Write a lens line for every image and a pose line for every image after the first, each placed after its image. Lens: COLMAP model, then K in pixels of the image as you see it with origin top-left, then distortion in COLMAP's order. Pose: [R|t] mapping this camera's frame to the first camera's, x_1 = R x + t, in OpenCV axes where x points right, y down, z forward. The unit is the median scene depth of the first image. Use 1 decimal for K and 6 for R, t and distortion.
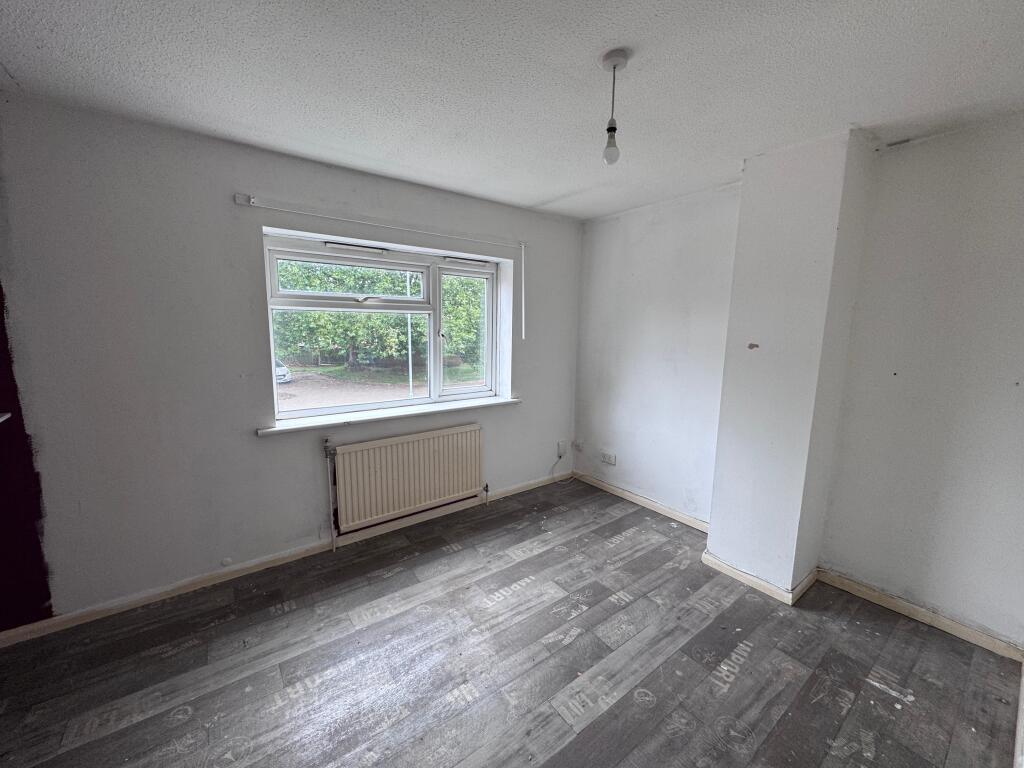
lens RADIAL K [[410.2, 0, 512.8], [0, 410.2, 384.4], [0, 0, 1]] dist [-0.001963, 0.000635]
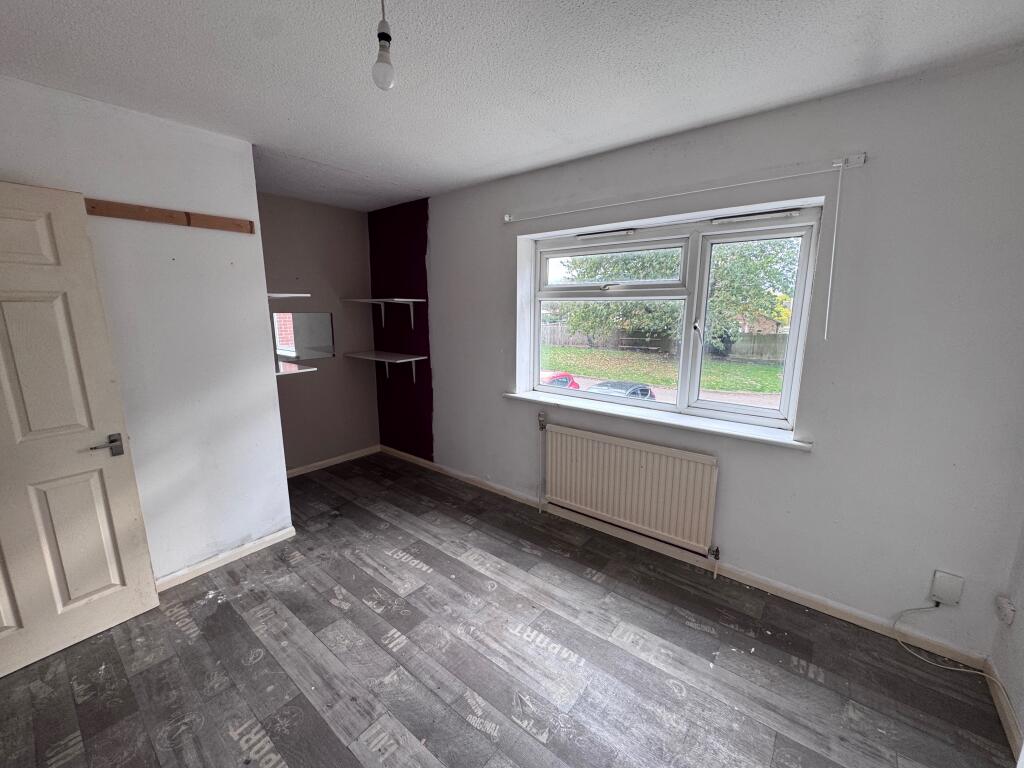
lens RADIAL K [[410.2, 0, 510.5], [0, 410.2, 383.4], [0, 0, 1]] dist [-0.001963, 0.000635]
pose [[0.244165, 0.163341, -0.955878, 0.627504], [-0.138154, 0.981517, 0.132433, -0.093016], [0.959842, 0.099723, 0.262219, 0.633383]]
